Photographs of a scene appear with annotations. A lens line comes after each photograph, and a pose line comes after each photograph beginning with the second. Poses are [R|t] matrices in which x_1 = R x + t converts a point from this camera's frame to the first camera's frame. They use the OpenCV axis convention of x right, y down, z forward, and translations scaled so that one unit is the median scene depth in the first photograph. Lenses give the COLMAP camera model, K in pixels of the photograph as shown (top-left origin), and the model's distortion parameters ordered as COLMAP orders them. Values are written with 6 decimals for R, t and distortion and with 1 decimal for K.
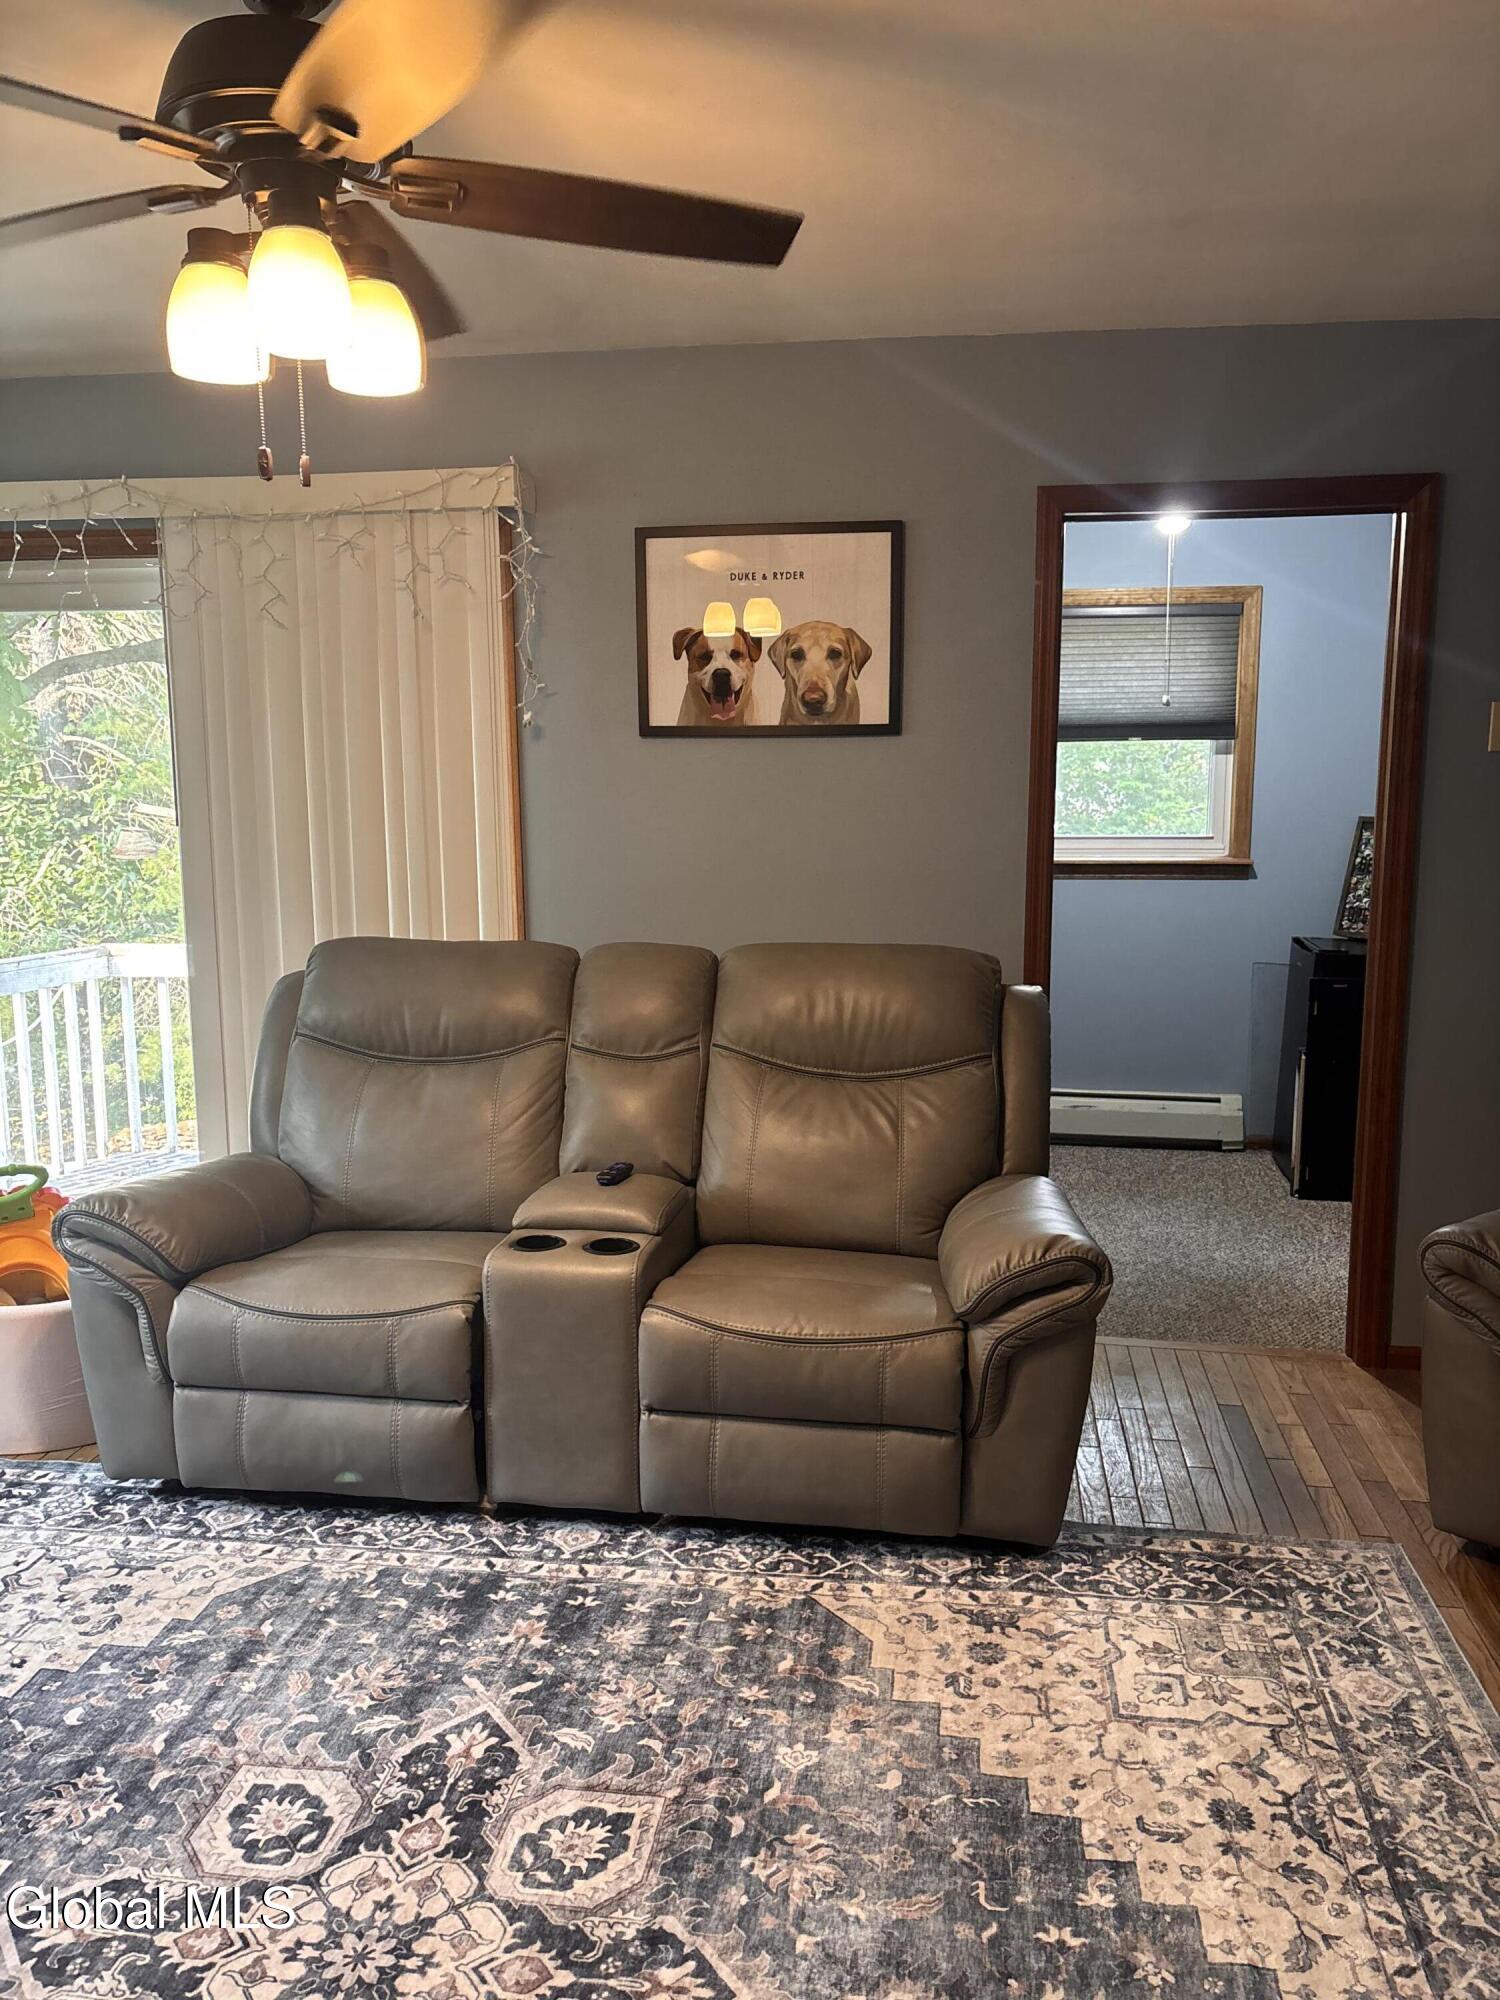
lens RADIAL K [[1499.7, 0, 757.7], [0, 1499.7, 996.4], [0, 0, 1]] dist [0.009877, -0.030029]
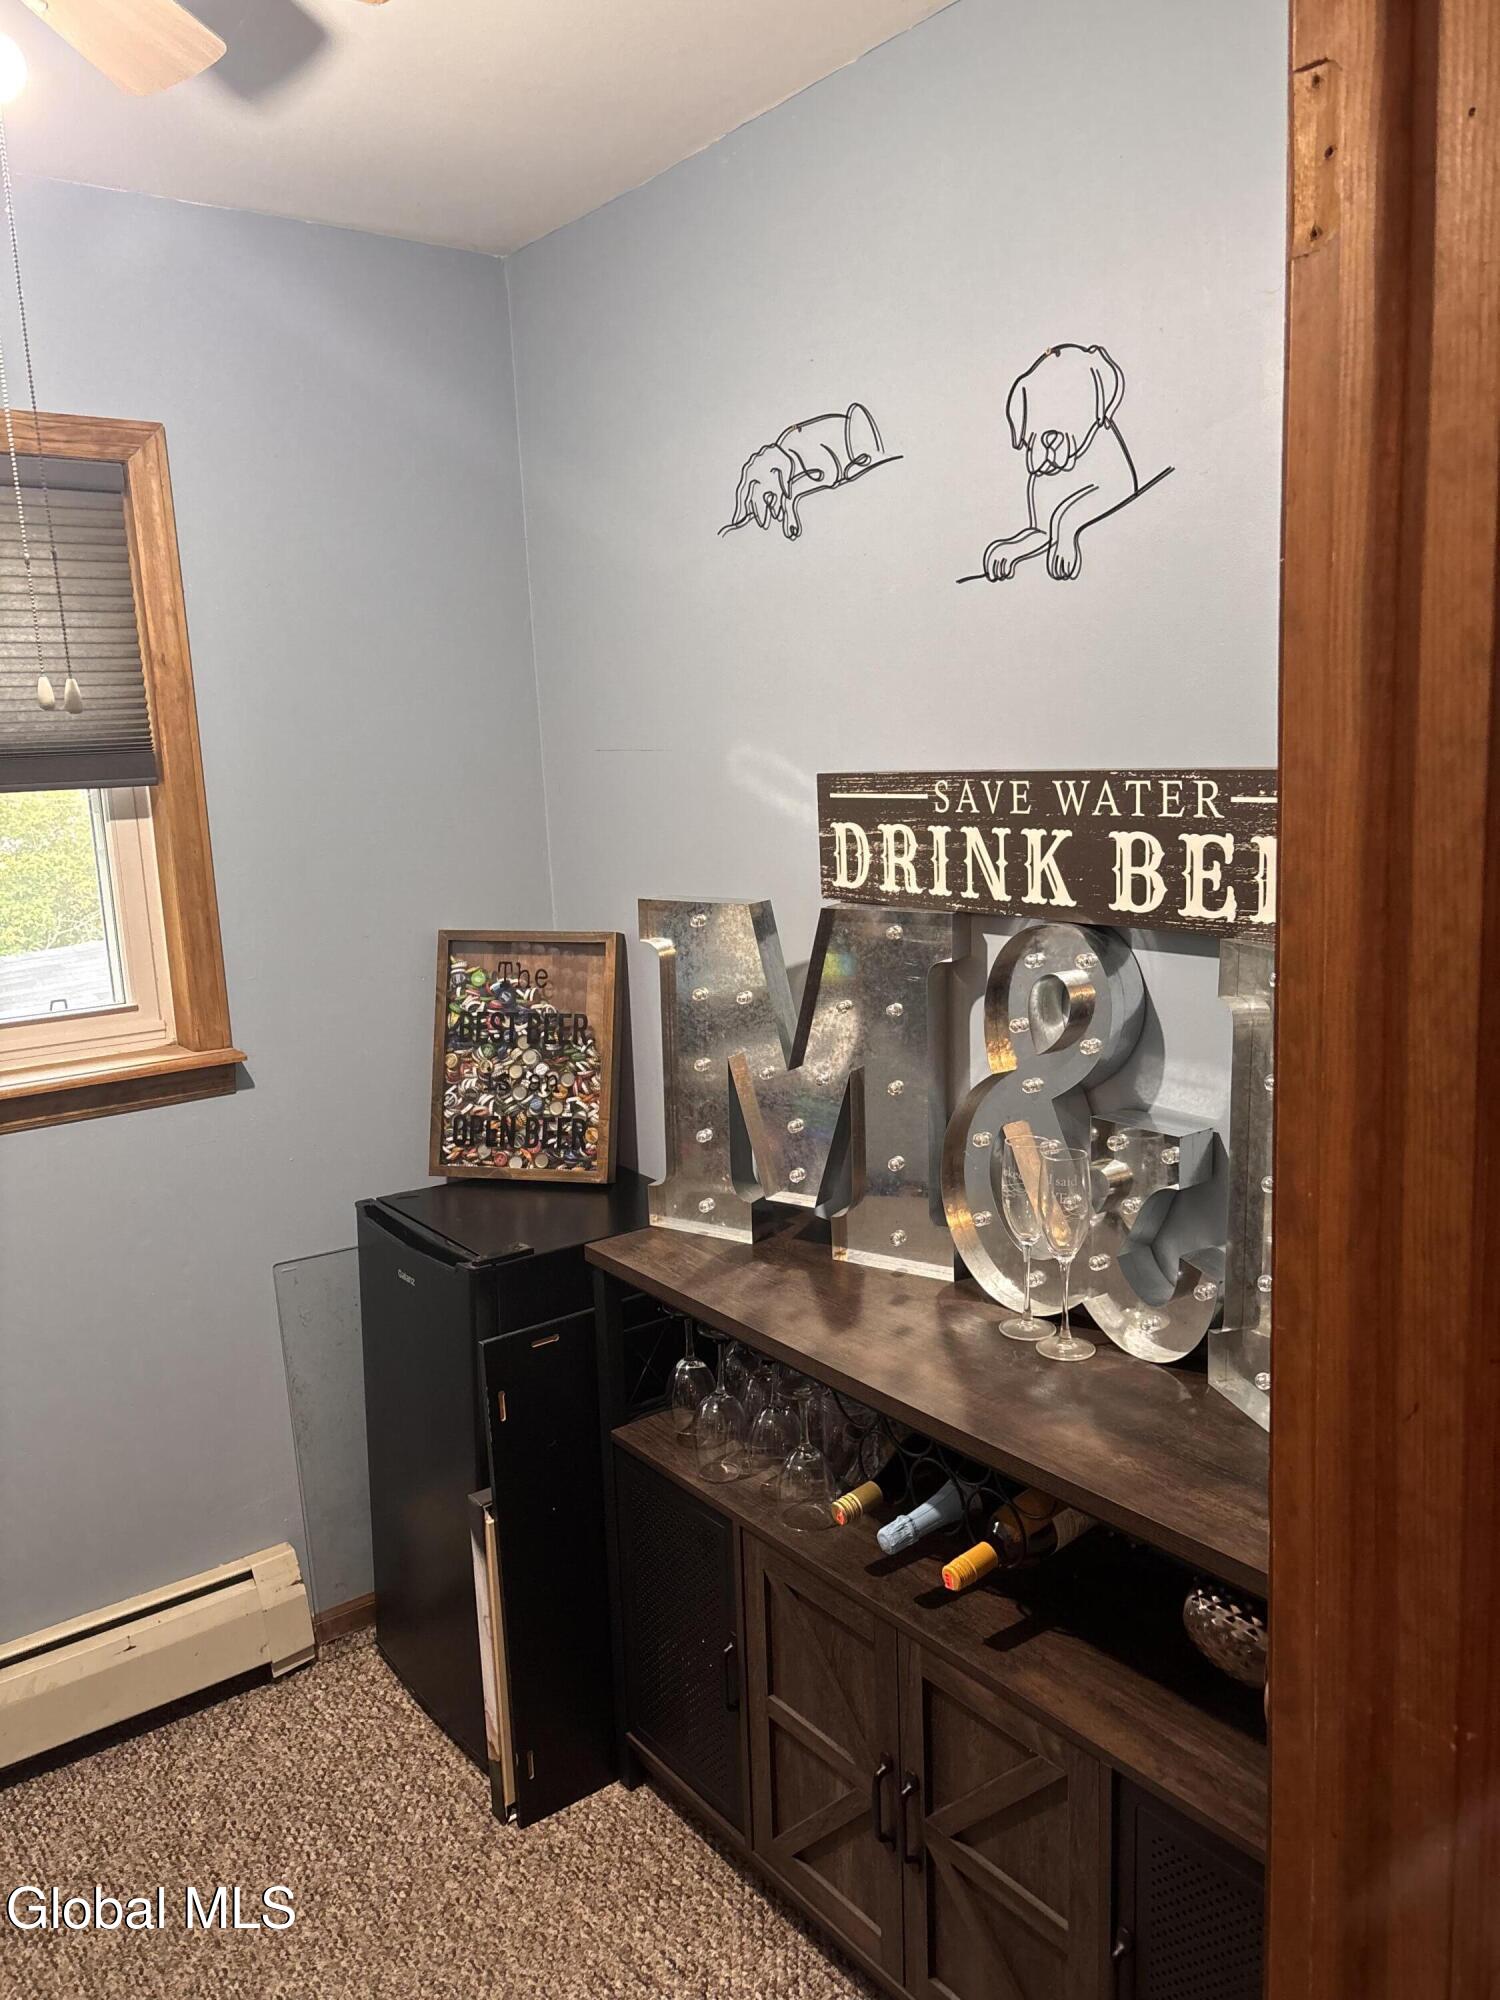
lens RADIAL K [[1499.7, 0, 754.6], [0, 1499.7, 986.1], [0, 0, 1]] dist [0.009877, -0.030029]
pose [[0.703474, -0.155114, 0.693588, 0.133592], [0.158565, 0.985549, 0.059583, -0.114468], [-0.692807, 0.068064, 0.717904, 0.582598]]
